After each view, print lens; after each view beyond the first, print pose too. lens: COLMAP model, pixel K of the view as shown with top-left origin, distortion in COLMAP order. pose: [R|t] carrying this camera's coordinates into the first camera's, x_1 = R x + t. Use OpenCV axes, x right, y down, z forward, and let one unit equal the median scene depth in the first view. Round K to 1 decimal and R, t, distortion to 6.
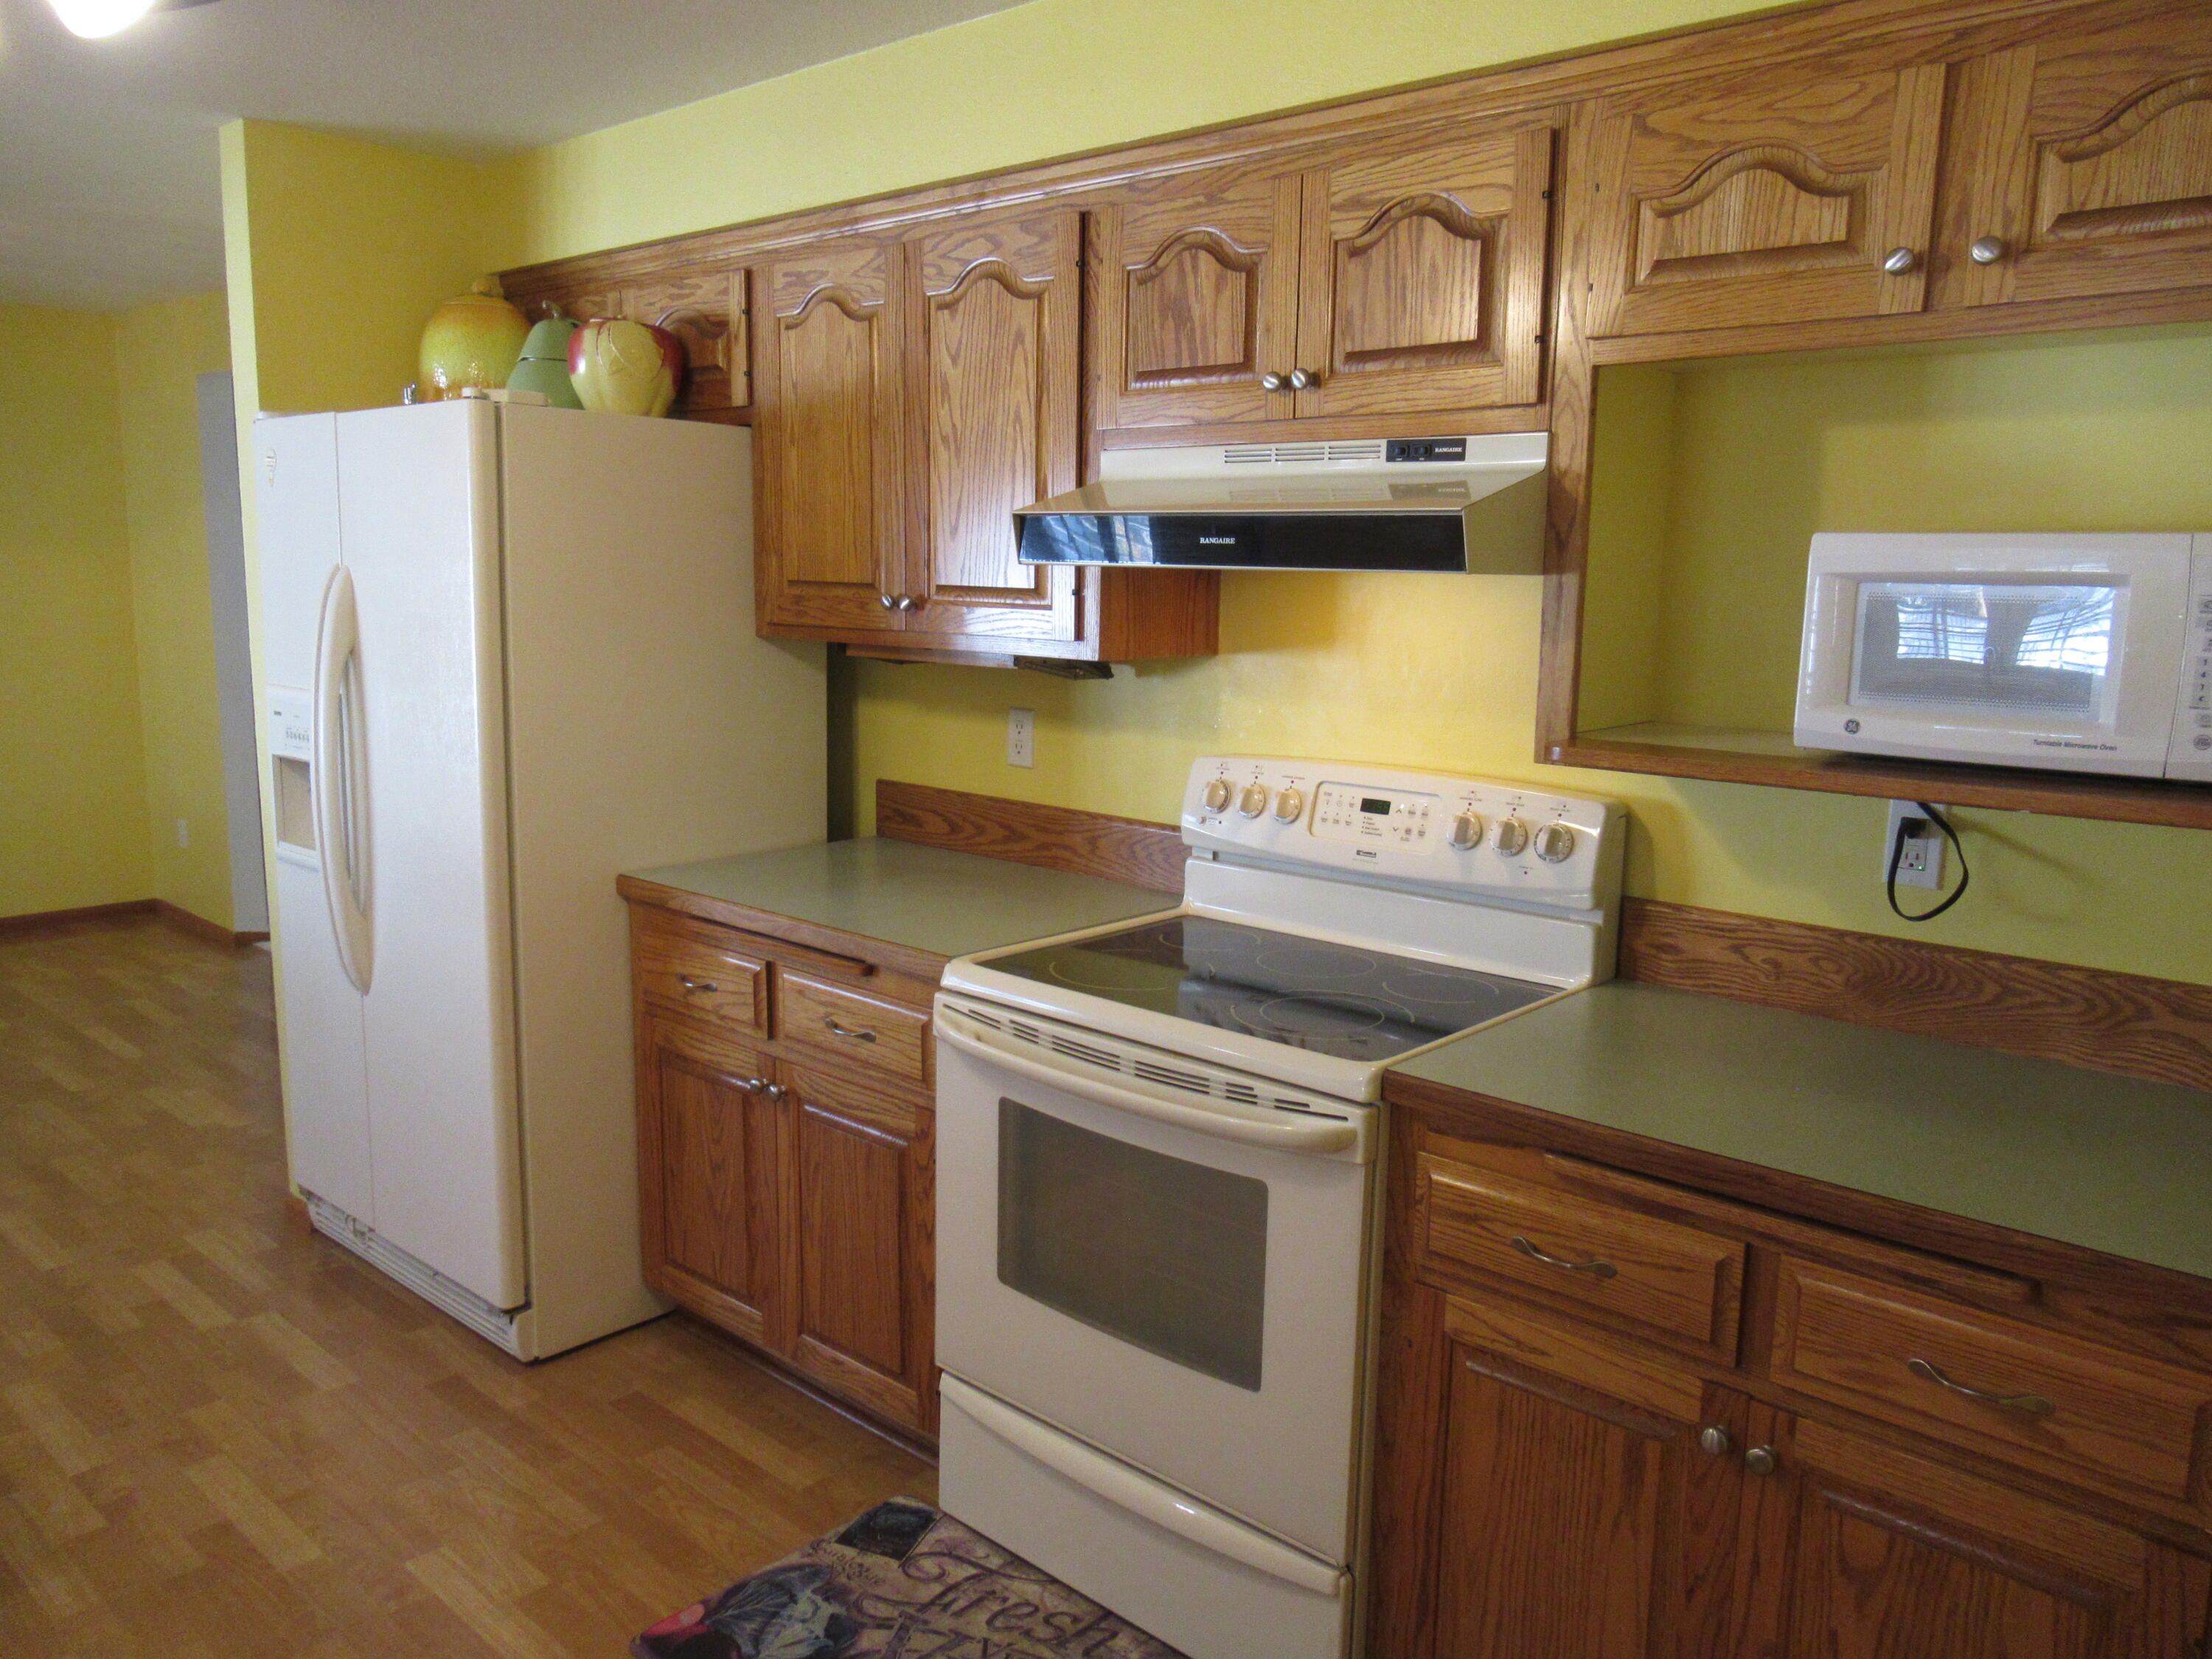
lens RADIAL K [[1624.8, 0, 1104.9], [0, 1624.8, 837.8], [0, 0, 1]] dist [-0.011302, 0.000410]
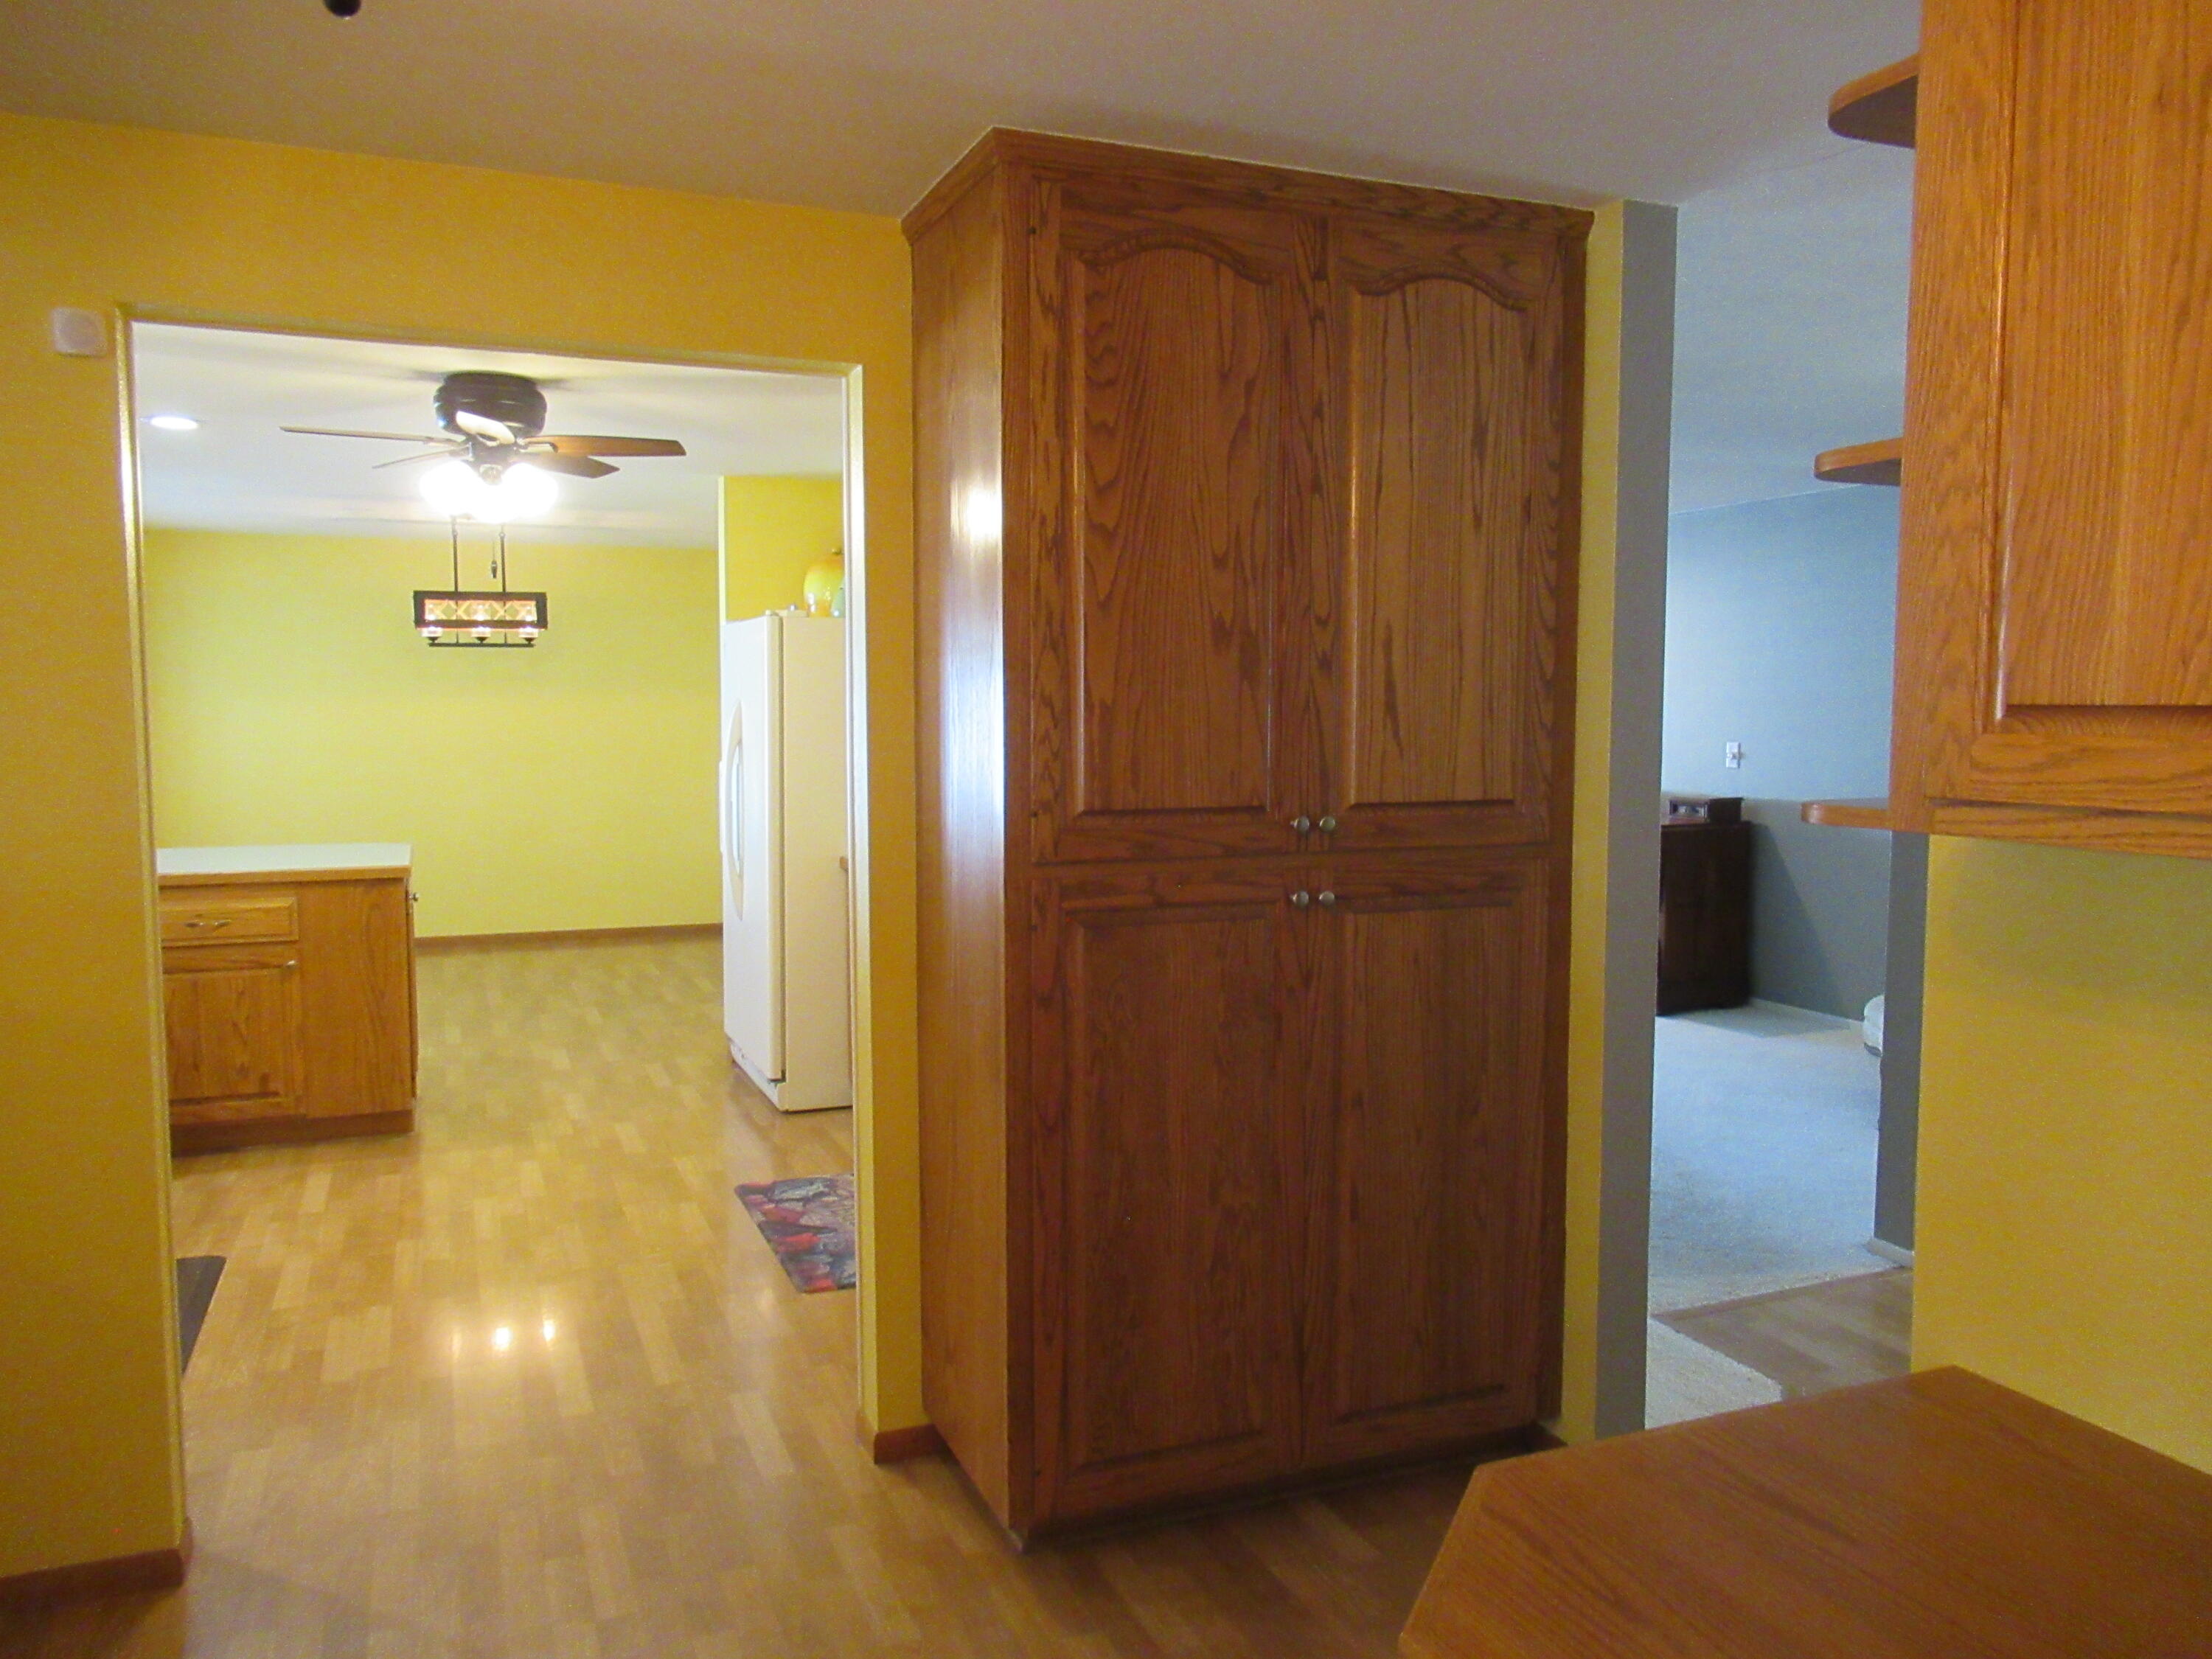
lens RADIAL K [[1644.3, 0, 1101.2], [0, 1644.3, 829.8], [0, 0, 1]] dist [-0.000351, 0.004551]
pose [[0.895674, 0.014610, -0.444472, 1.025107], [-0.056606, 0.995076, -0.081361, 0.162241], [0.441095, 0.098033, 0.892090, -0.726013]]
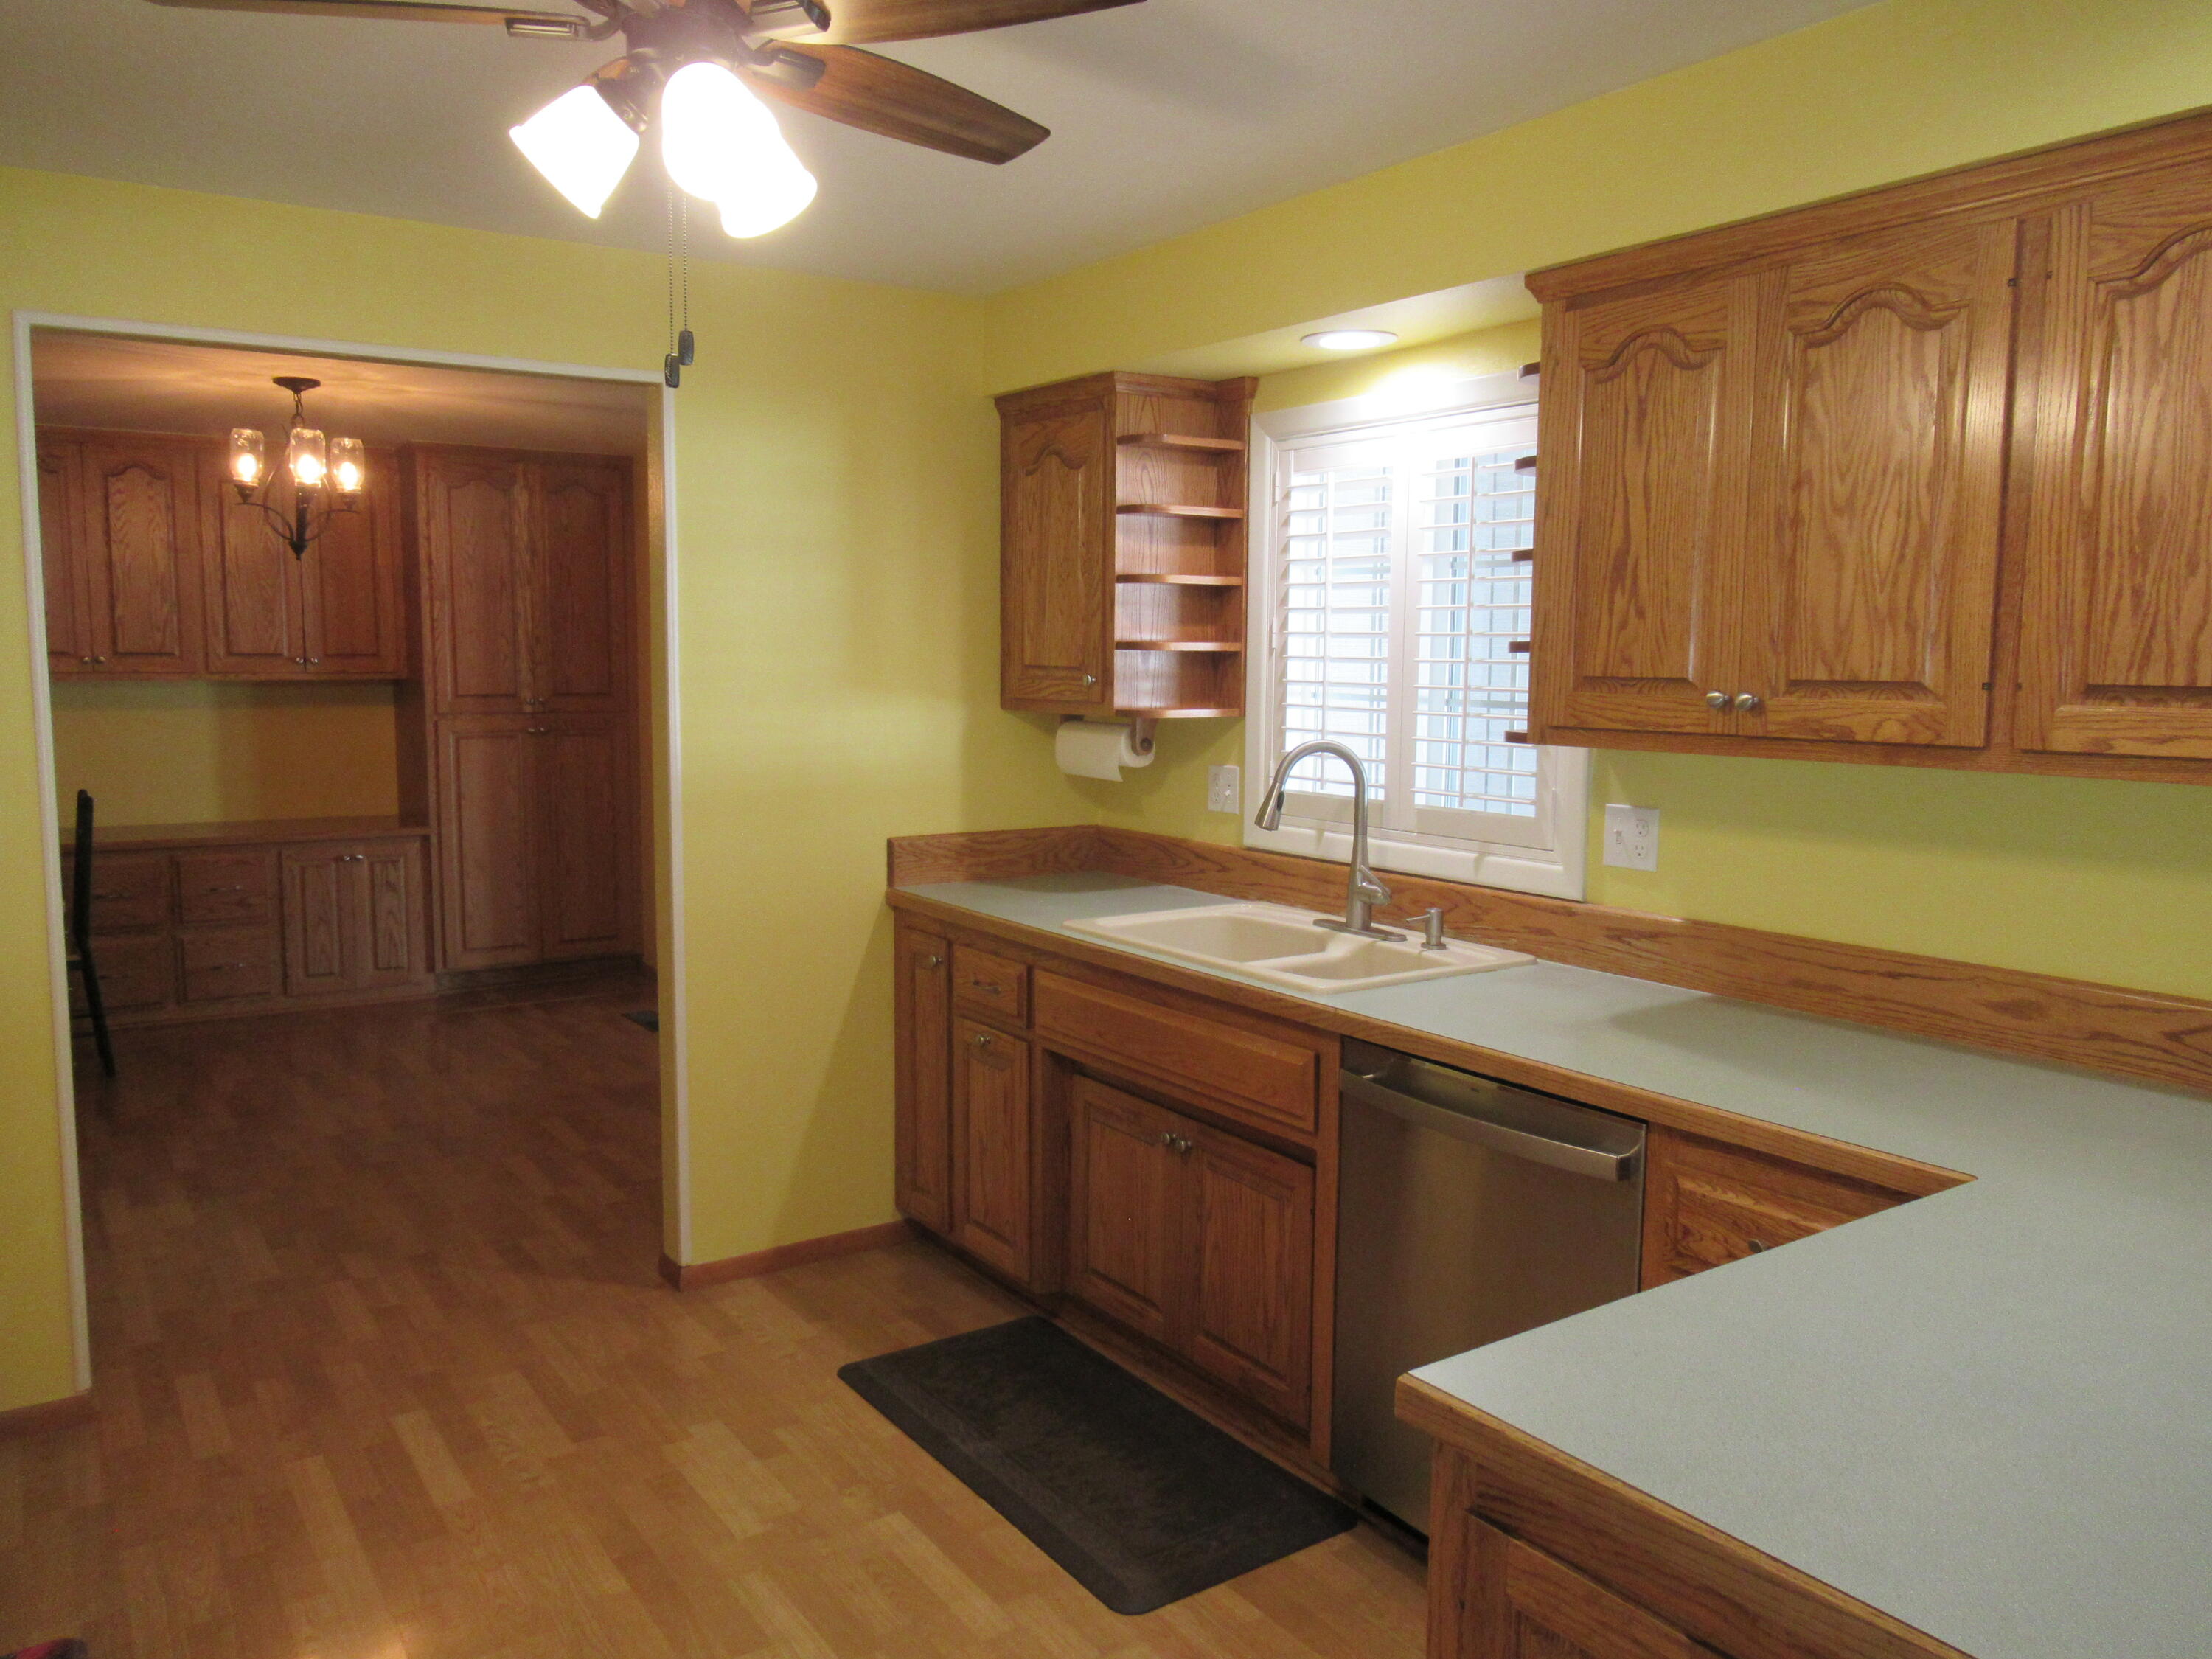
lens RADIAL K [[1644.3, 0, 1101.2], [0, 1644.3, 829.8], [0, 0, 1]] dist [-0.000351, 0.004551]
pose [[-0.968174, -0.051542, 0.244912, -0.826629], [0.016207, 0.963599, 0.266860, -0.238142], [-0.249752, 0.262337, -0.932096, 1.342943]]
